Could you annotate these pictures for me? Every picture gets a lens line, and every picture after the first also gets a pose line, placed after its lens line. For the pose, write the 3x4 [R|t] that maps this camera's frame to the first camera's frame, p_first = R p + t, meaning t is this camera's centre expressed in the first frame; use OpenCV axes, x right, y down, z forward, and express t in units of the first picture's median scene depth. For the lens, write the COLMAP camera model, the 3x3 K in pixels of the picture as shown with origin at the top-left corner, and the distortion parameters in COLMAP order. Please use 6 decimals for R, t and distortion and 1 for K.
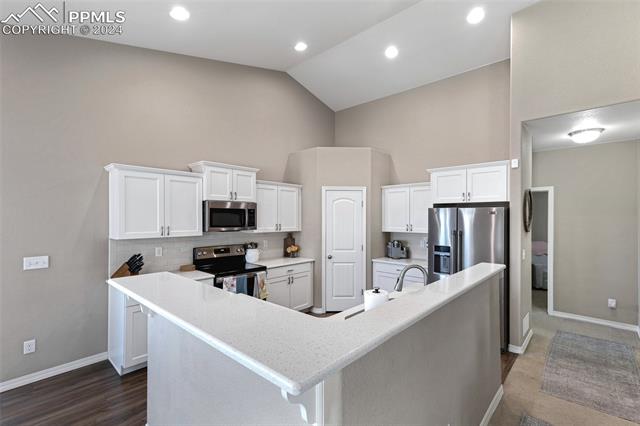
lens RADIAL K [[288.0, 0, 322.0], [0, 288.0, 215.9], [0, 0, 1]] dist [0.016853, 0.000095]
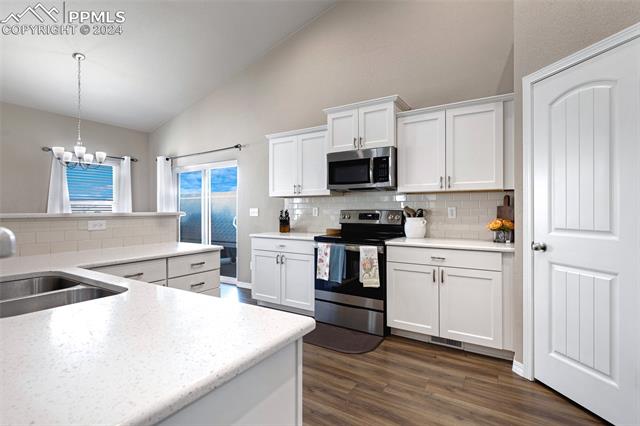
lens RADIAL K [[299.0, 0, 317.8], [0, 299.0, 210.6], [0, 0, 1]] dist [0.017295, -0.000047]
pose [[0.192066, 0.005552, -0.981366, 0.430122], [0.010837, 0.999911, 0.007778, 0.097760], [0.981322, -0.012129, 0.191989, 0.705704]]
